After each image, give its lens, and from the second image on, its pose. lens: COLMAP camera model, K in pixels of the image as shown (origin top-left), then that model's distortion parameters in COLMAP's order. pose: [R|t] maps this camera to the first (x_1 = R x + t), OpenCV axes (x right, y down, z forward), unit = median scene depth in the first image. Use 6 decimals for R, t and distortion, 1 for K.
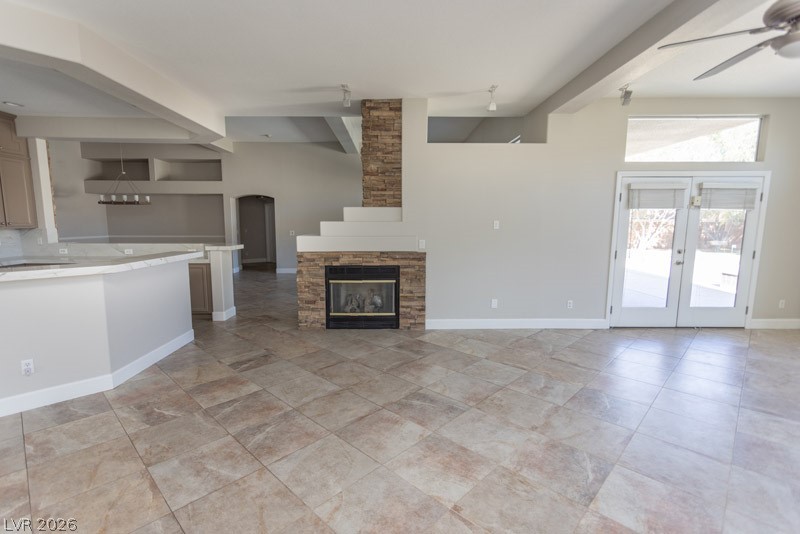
lens RADIAL K [[377.6, 0, 392.0], [0, 377.6, 266.5], [0, 0, 1]] dist [0.003301, 0.000347]
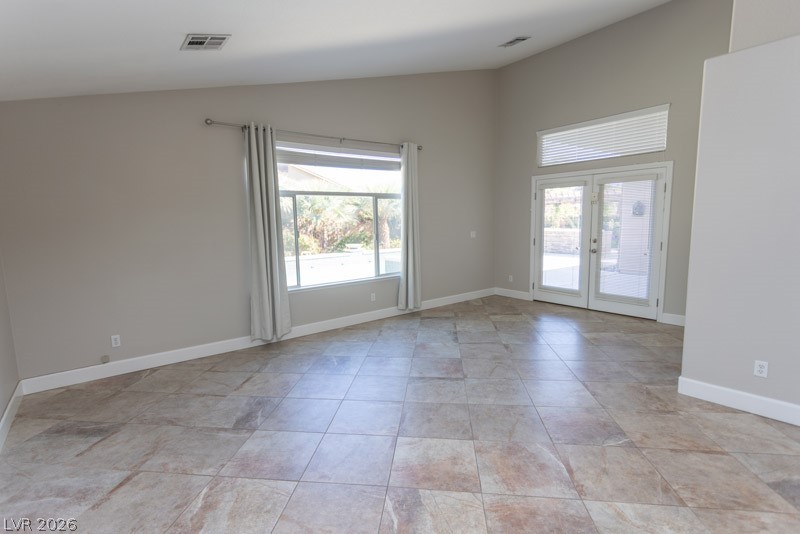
lens RADIAL K [[387.2, 0, 393.9], [0, 387.2, 268.4], [0, 0, 1]] dist [0.003220, -0.000407]
pose [[0.611166, 0.085092, -0.786915, 1.298010], [-0.071015, 0.996090, 0.052557, 0.021539], [0.788310, 0.023762, 0.614819, -0.157345]]
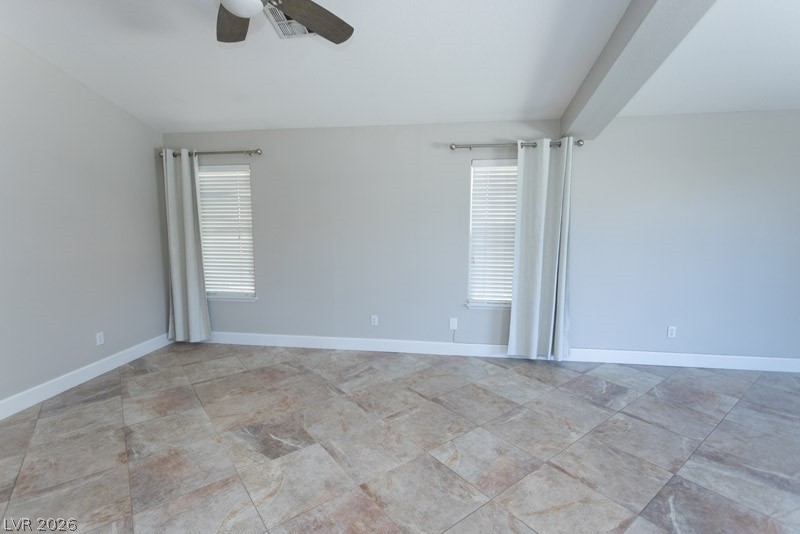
lens RADIAL K [[377.6, 0, 392.0], [0, 377.6, 266.5], [0, 0, 1]] dist [0.003301, 0.000347]
pose [[-0.989681, -0.013968, 0.142609, 1.383428], [0.019503, 0.972845, 0.230634, -0.054753], [-0.141958, 0.231035, -0.962533, 0.491696]]
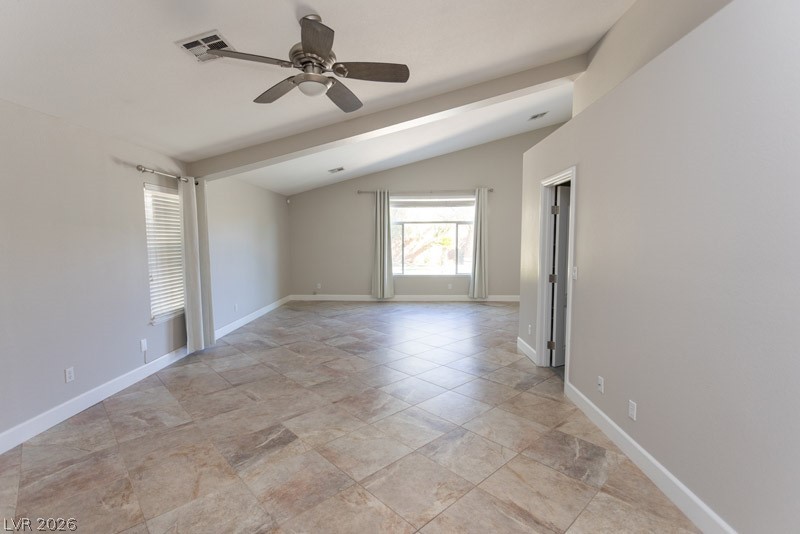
lens RADIAL K [[377.6, 0, 392.0], [0, 377.6, 266.5], [0, 0, 1]] dist [0.003301, 0.000347]
pose [[-0.044511, 0.079691, -0.995825, 2.096693], [-0.113274, 0.989982, 0.084286, -0.037385], [0.992566, 0.116553, -0.035039, 0.259641]]
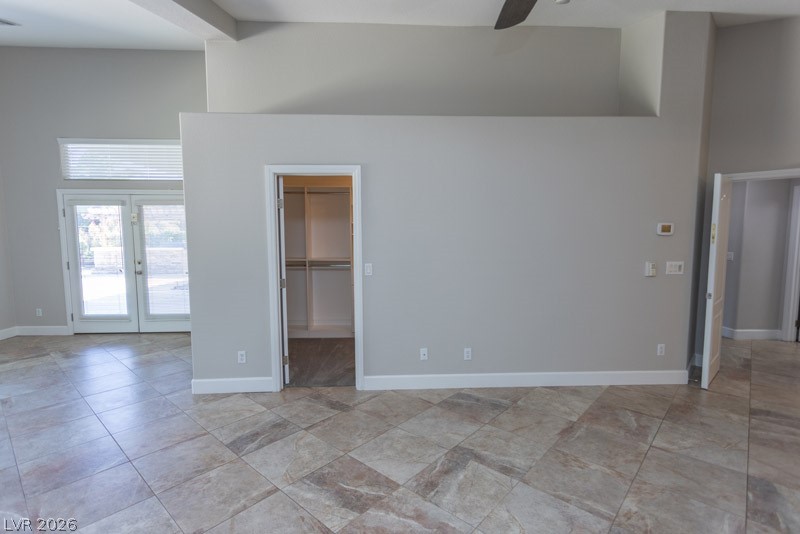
lens RADIAL K [[390.8, 0, 400.0], [0, 390.8, 267.0], [0, 0, 1]] dist [0.003284, 0.000029]
pose [[0.998991, -0.006443, 0.044439, 1.452021], [0.007707, 0.999569, -0.028340, 0.010608], [-0.044237, 0.028654, 0.998610, -0.152529]]
